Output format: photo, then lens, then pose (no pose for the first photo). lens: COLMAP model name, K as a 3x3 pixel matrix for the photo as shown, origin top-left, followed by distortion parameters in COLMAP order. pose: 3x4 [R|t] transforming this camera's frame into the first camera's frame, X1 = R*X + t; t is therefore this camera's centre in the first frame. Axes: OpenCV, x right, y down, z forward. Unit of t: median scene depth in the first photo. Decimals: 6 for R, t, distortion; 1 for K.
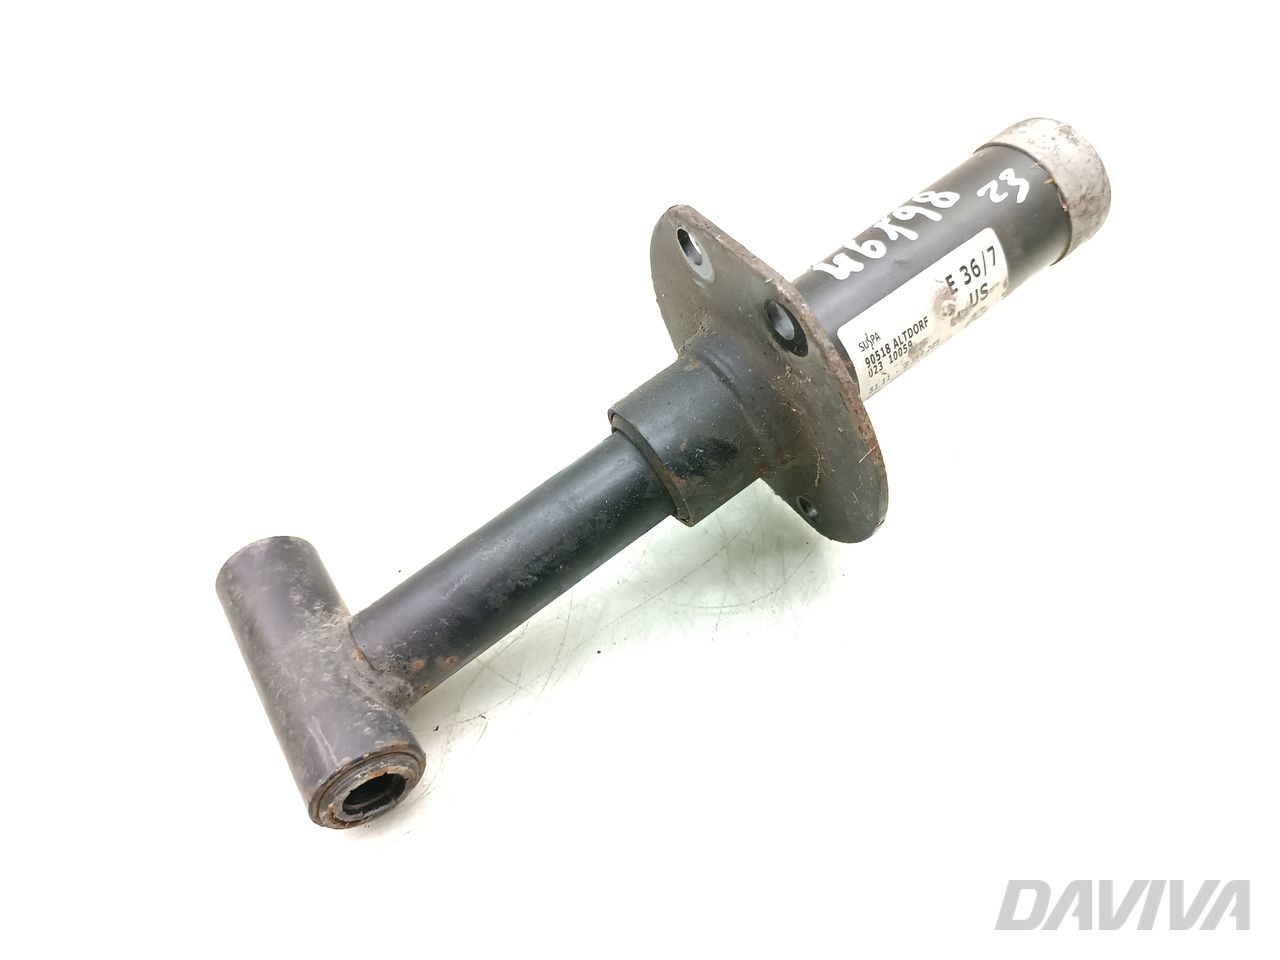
lens RADIAL K [[1146.3, 0, 640.0], [0, 1146.3, 480.0], [0, 0, 1]] dist [-0.000901, -0.006643]
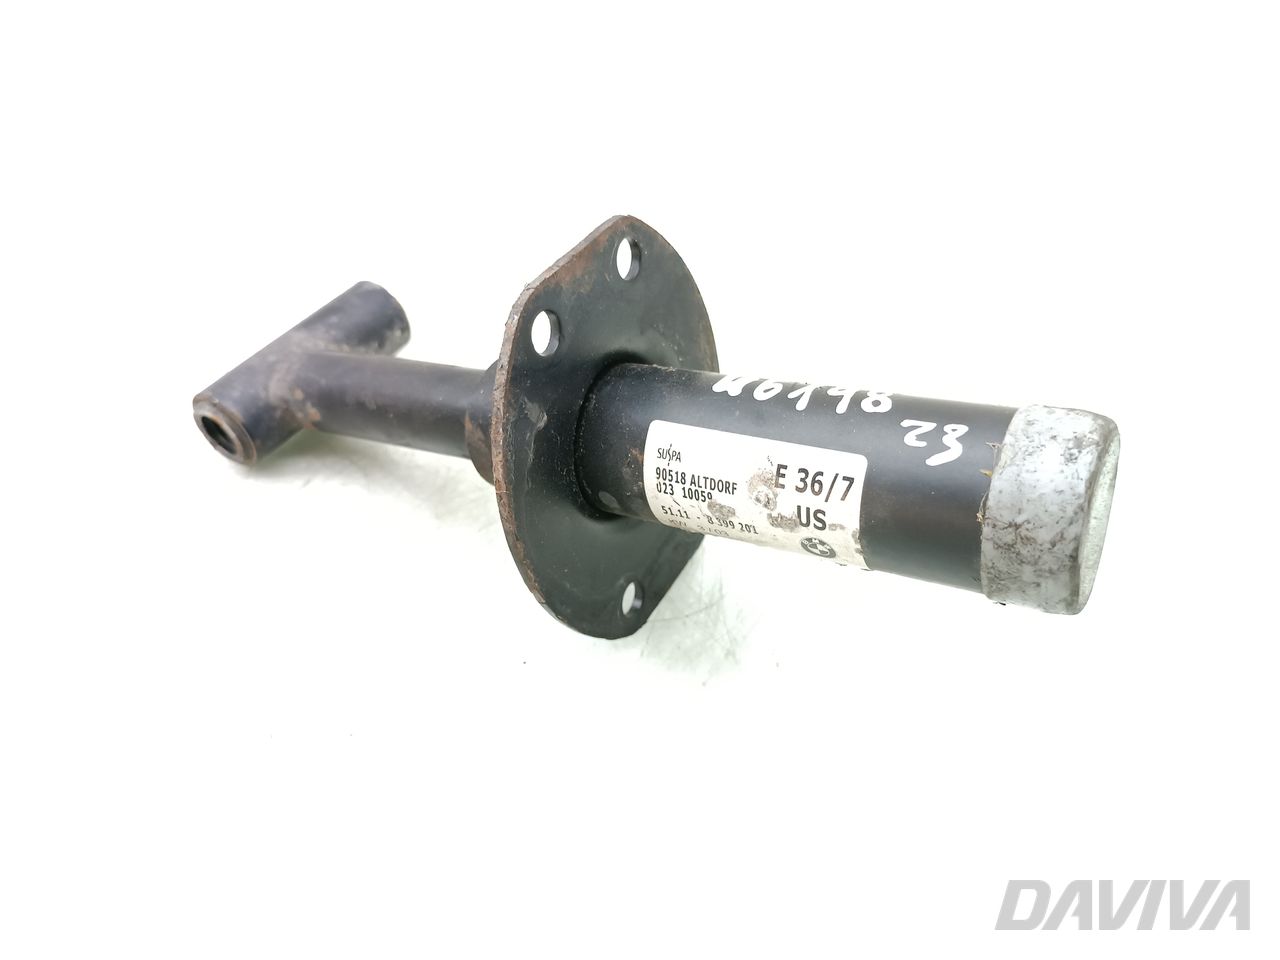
lens RADIAL K [[1146.3, 0, 640.0], [0, 1146.3, 480.0], [0, 0, 1]] dist [-0.000901, -0.006643]
pose [[0.346180, 0.599725, -0.721450, 0.812560], [-0.602127, 0.731746, 0.319359, -0.362833], [0.719446, 0.323849, 0.614427, 0.430218]]
